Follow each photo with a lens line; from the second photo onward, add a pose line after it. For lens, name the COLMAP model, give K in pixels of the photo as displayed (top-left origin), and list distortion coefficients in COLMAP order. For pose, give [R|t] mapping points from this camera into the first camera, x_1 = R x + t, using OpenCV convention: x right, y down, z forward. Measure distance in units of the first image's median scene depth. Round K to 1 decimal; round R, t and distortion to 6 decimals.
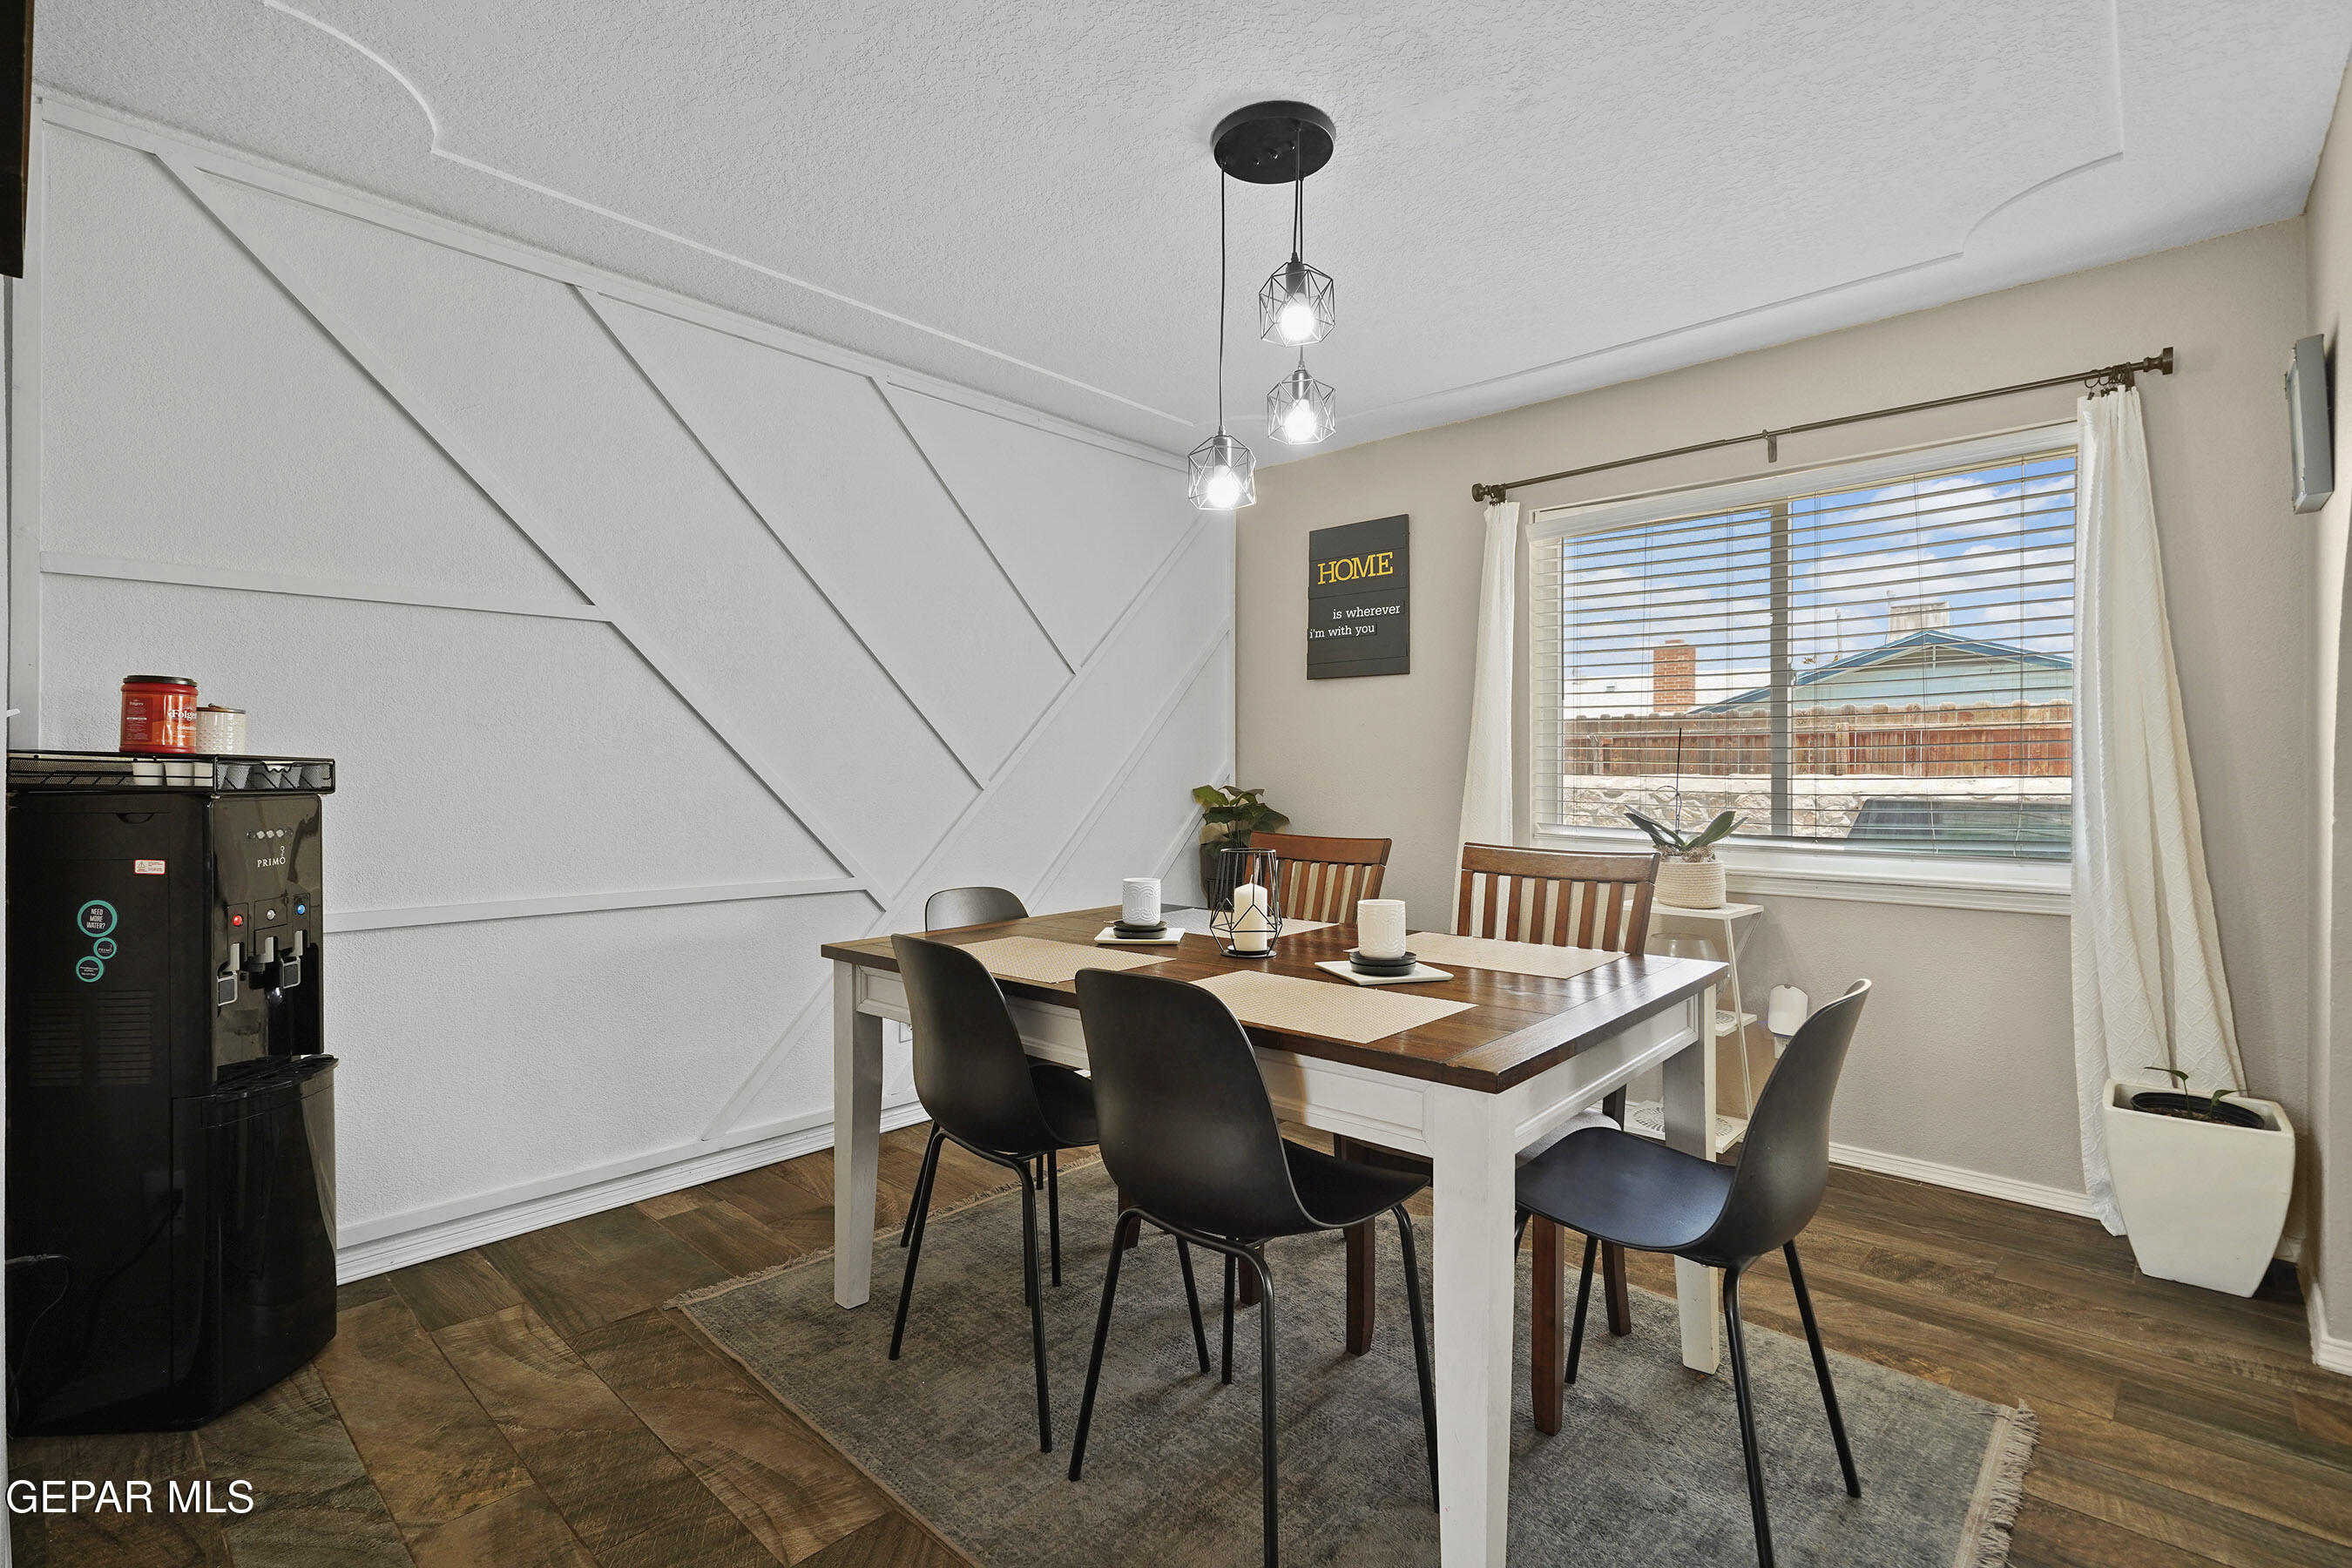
lens RADIAL K [[1080.5, 0, 1167.0], [0, 1080.5, 773.2], [0, 0, 1]] dist [-0.002619, -0.002096]
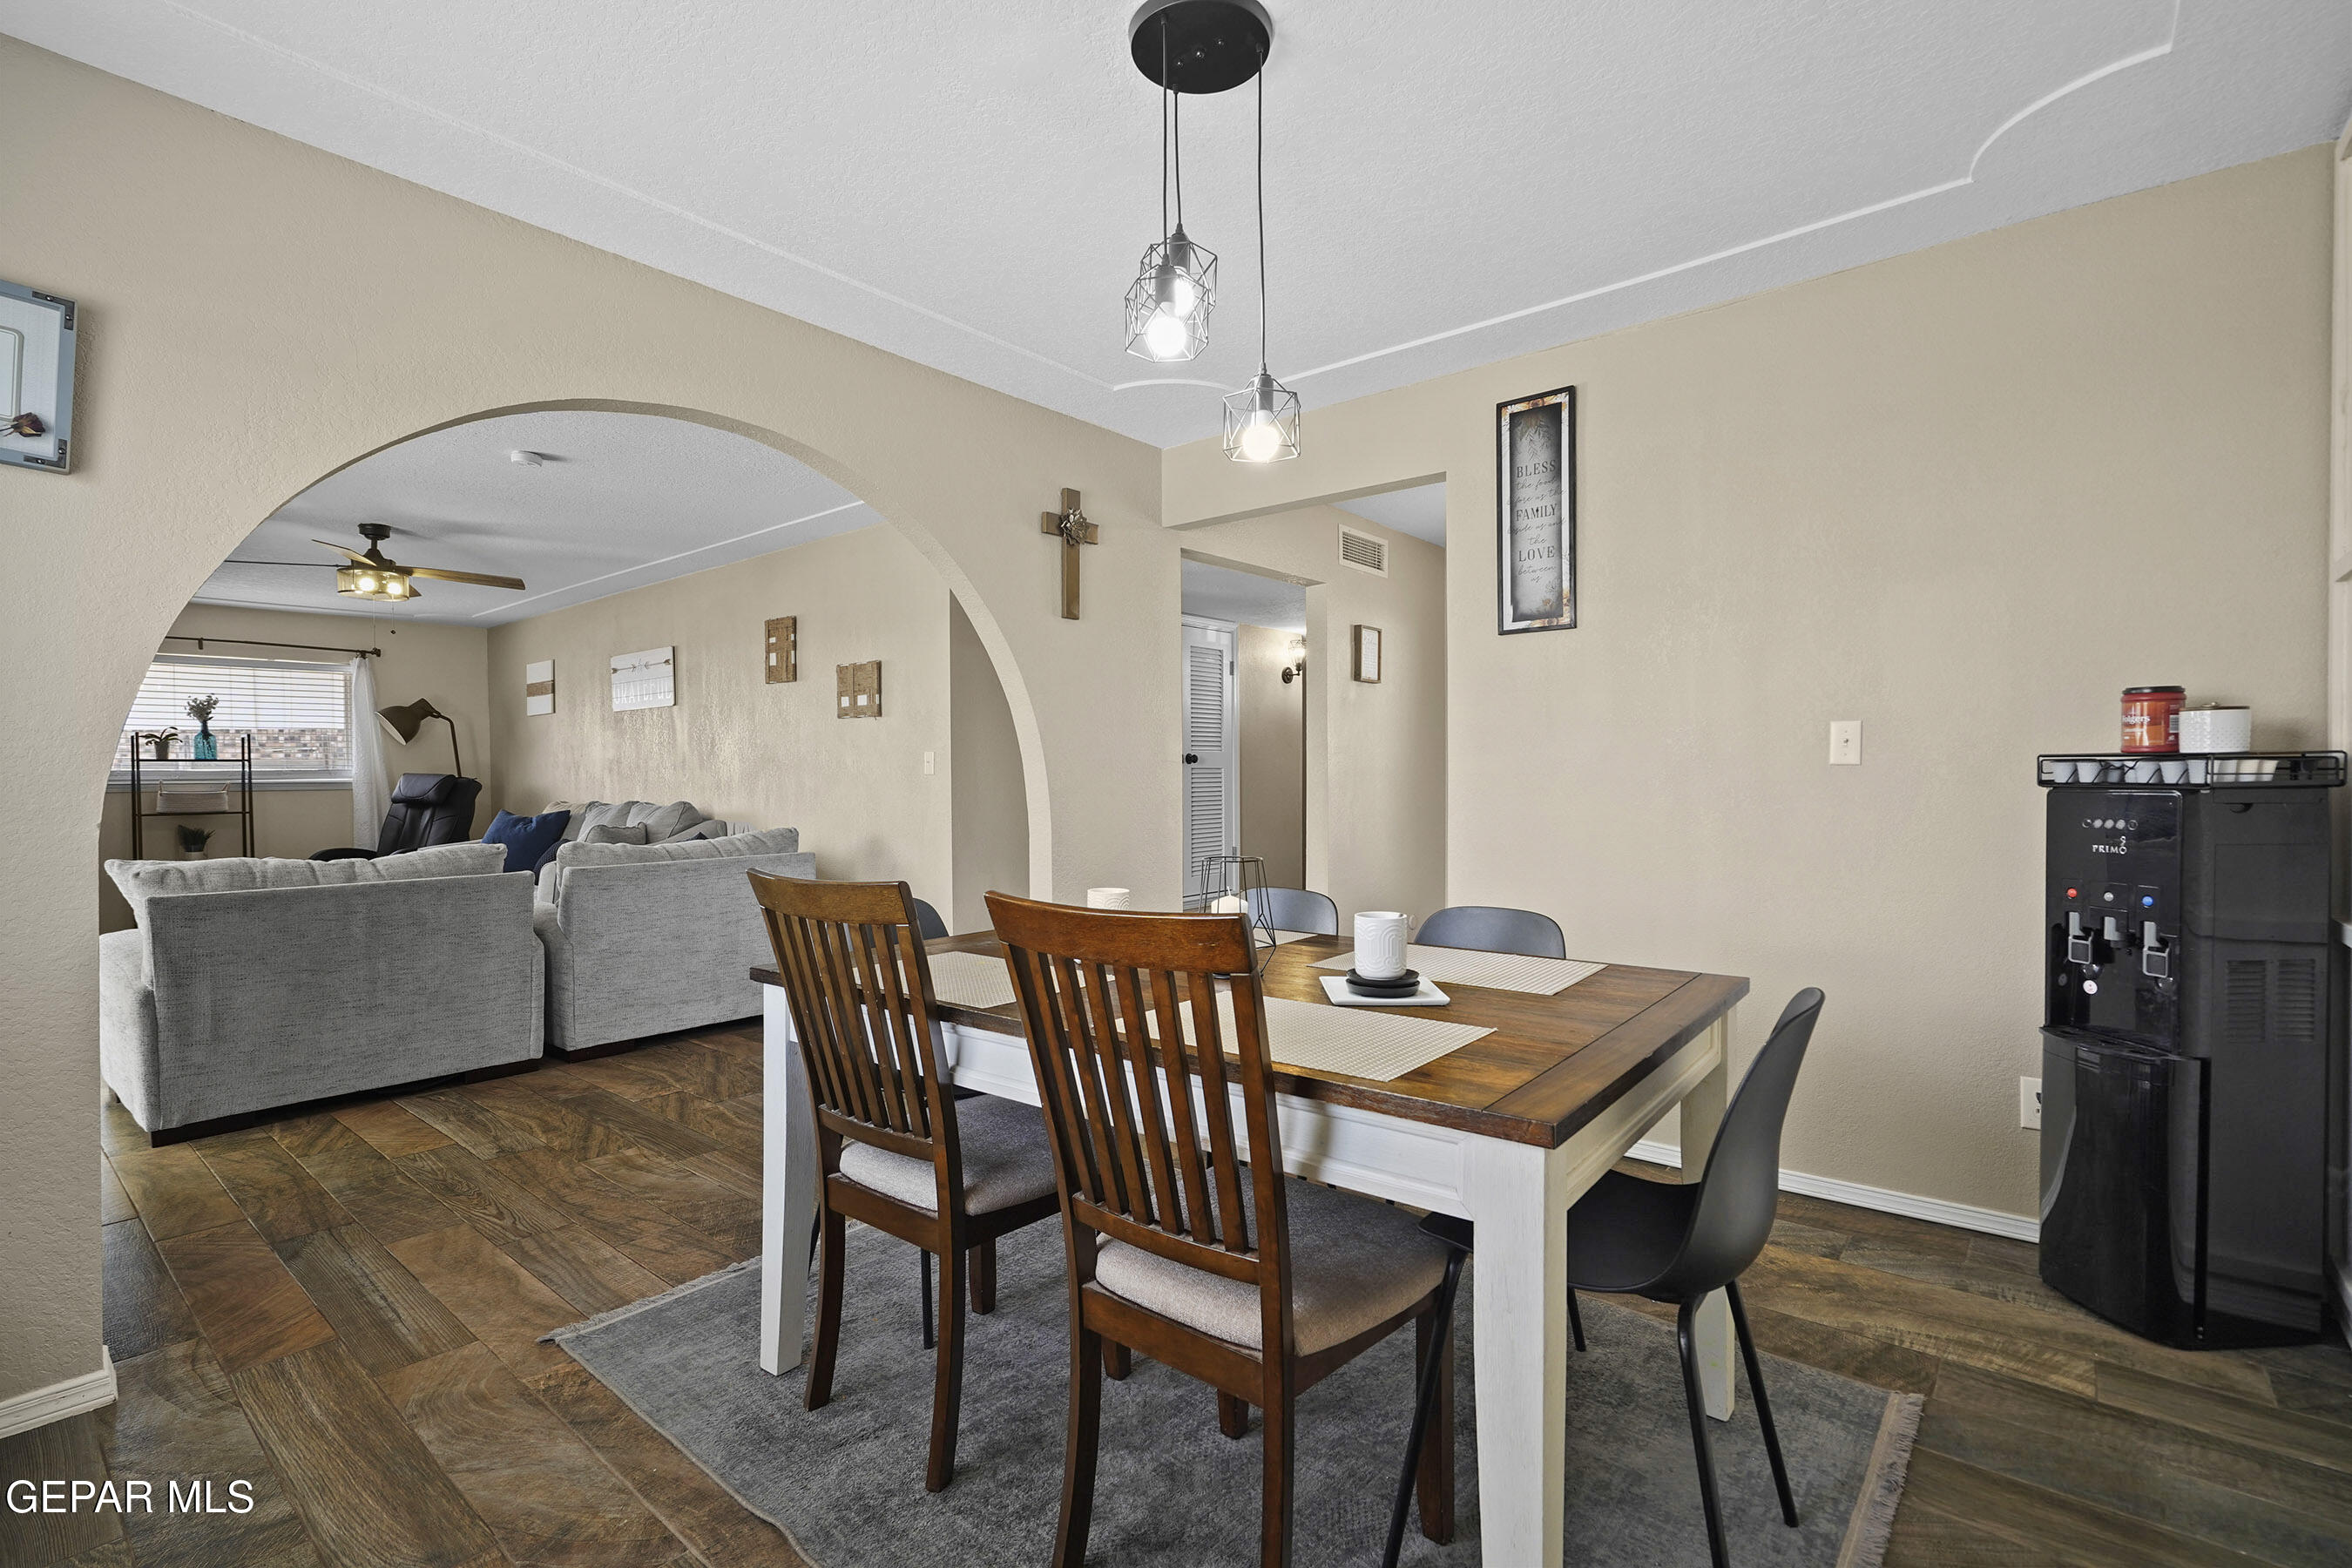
lens RADIAL K [[1080.5, 0, 1164.7], [0, 1080.5, 781.5], [0, 0, 1]] dist [-0.002619, -0.002096]
pose [[-0.998976, 0.004969, -0.044964, 0.188302], [0.004947, 0.999988, 0.000607, 0.006322], [0.044966, 0.000384, -0.998988, 2.076248]]
